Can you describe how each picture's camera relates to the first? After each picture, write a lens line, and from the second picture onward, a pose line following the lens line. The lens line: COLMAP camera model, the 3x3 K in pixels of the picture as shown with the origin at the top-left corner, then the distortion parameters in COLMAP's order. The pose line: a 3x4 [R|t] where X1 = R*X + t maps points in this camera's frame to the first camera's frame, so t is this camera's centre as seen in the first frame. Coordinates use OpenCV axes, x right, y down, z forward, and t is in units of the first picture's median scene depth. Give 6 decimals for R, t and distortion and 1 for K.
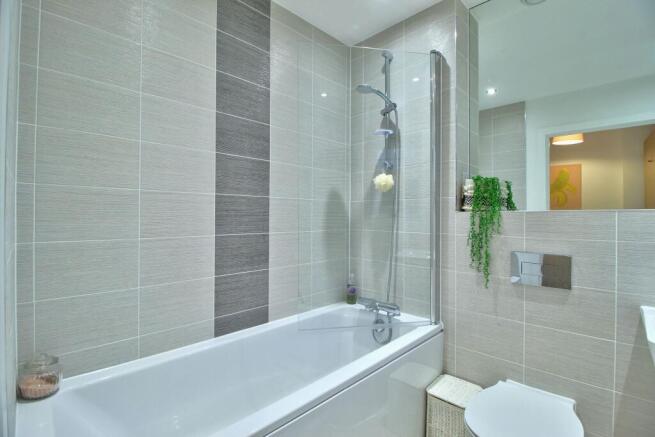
lens RADIAL K [[301.2, 0, 326.7], [0, 301.2, 213.9], [0, 0, 1]] dist [-0.012186, -0.000316]
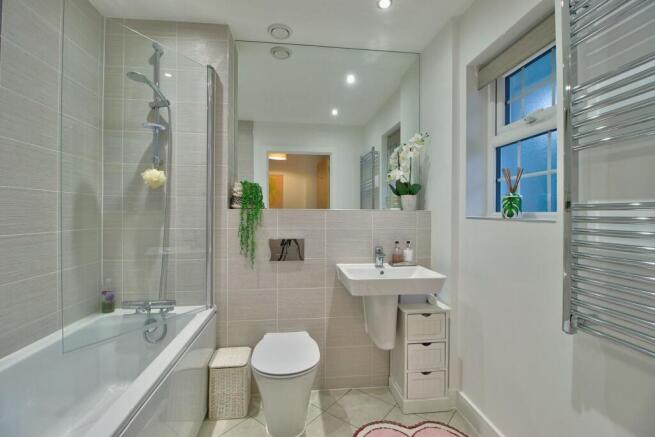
lens RADIAL K [[301.2, 0, 326.7], [0, 301.2, 213.9], [0, 0, 1]] dist [-0.012186, -0.000316]
pose [[0.623734, 0.000032, 0.781636, -0.233674], [-0.007676, 0.999952, 0.006085, 0.001016], [-0.781599, -0.009795, 0.623705, -0.045219]]
